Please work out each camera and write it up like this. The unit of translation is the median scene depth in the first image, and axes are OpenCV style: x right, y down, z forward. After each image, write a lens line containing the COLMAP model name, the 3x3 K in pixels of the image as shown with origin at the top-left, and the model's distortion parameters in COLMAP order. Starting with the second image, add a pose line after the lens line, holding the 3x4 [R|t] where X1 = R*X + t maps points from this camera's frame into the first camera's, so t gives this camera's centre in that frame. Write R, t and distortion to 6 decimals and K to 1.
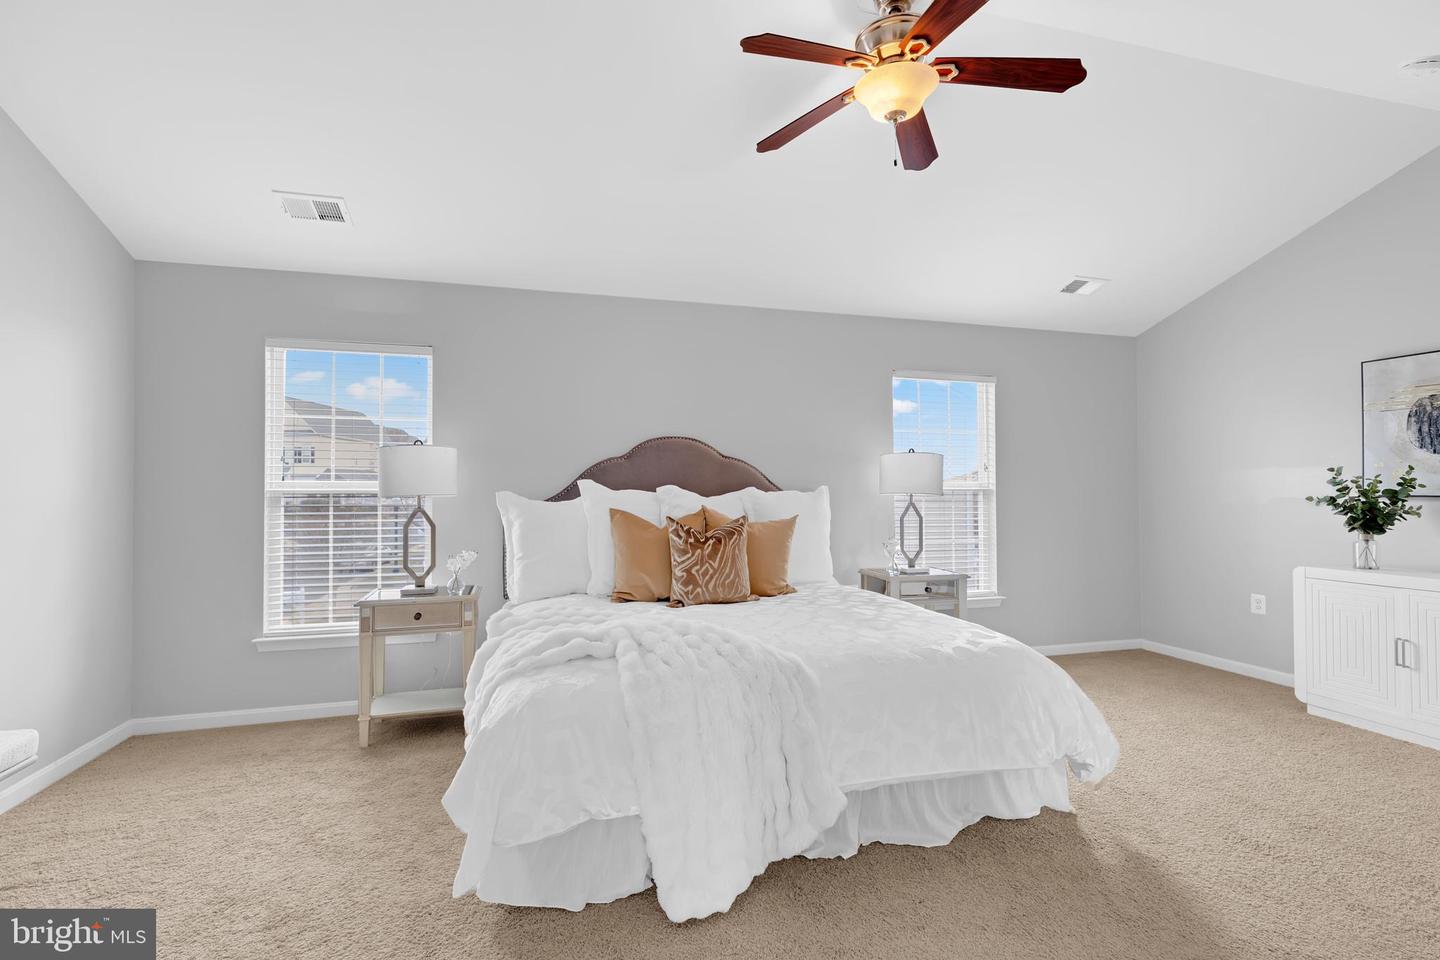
lens RADIAL K [[655.2, 0, 731.2], [0, 655.2, 485.9], [0, 0, 1]] dist [0.003600, 0.000749]
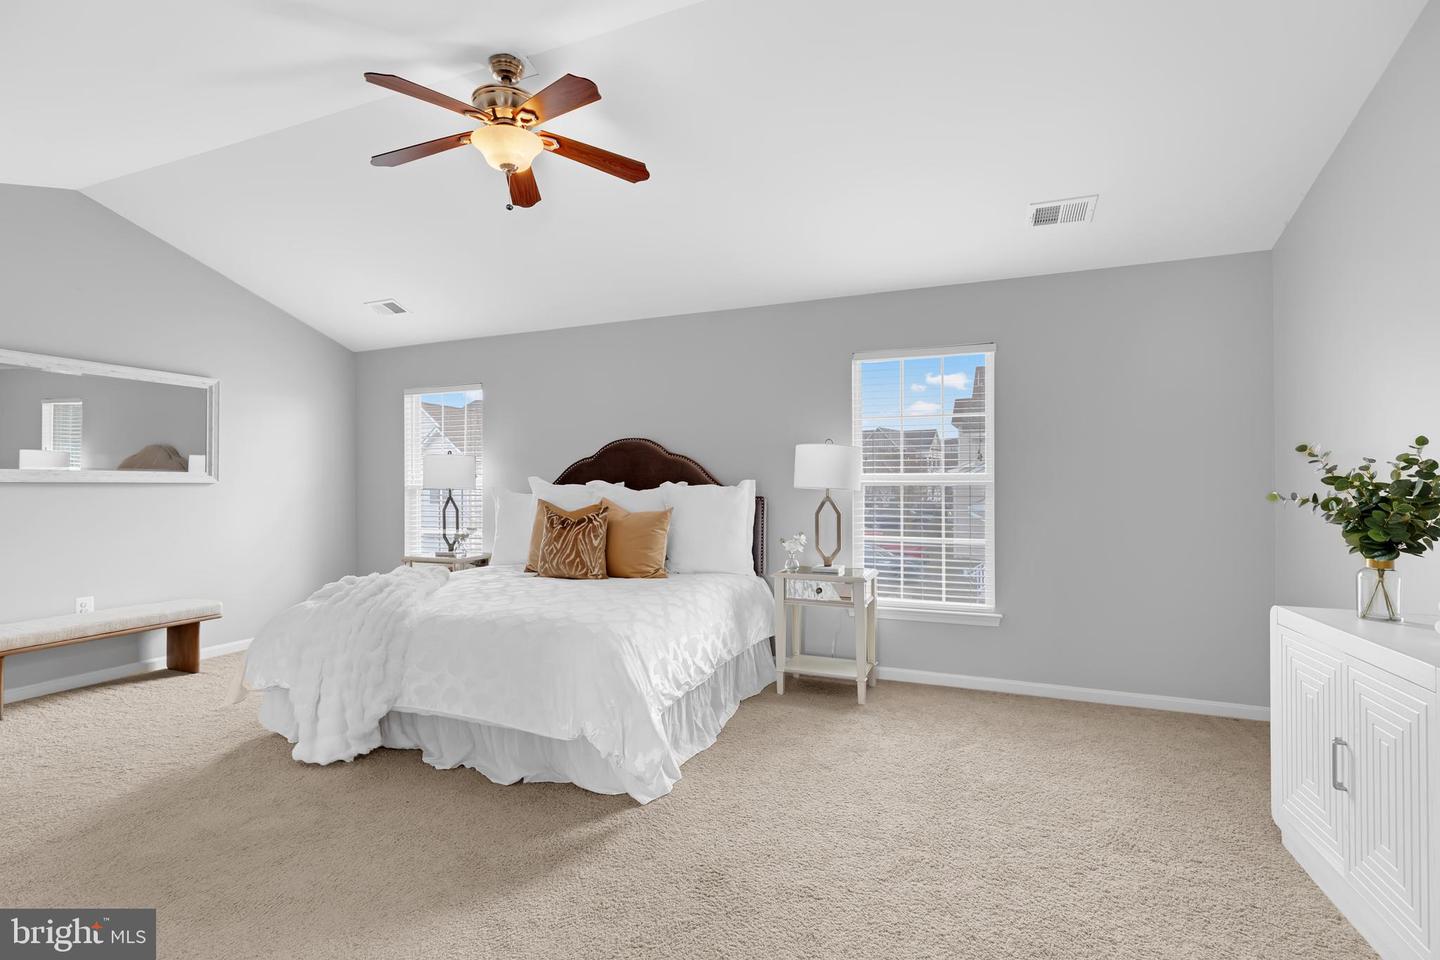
lens RADIAL K [[674.0, 0, 733.1], [0, 674.0, 473.5], [0, 0, 1]] dist [0.000056, -0.000081]
pose [[0.791698, -0.010532, -0.610822, 0.983560], [0.009681, 0.999942, -0.004693, -0.005773], [0.610836, -0.002198, 0.791754, 0.199652]]
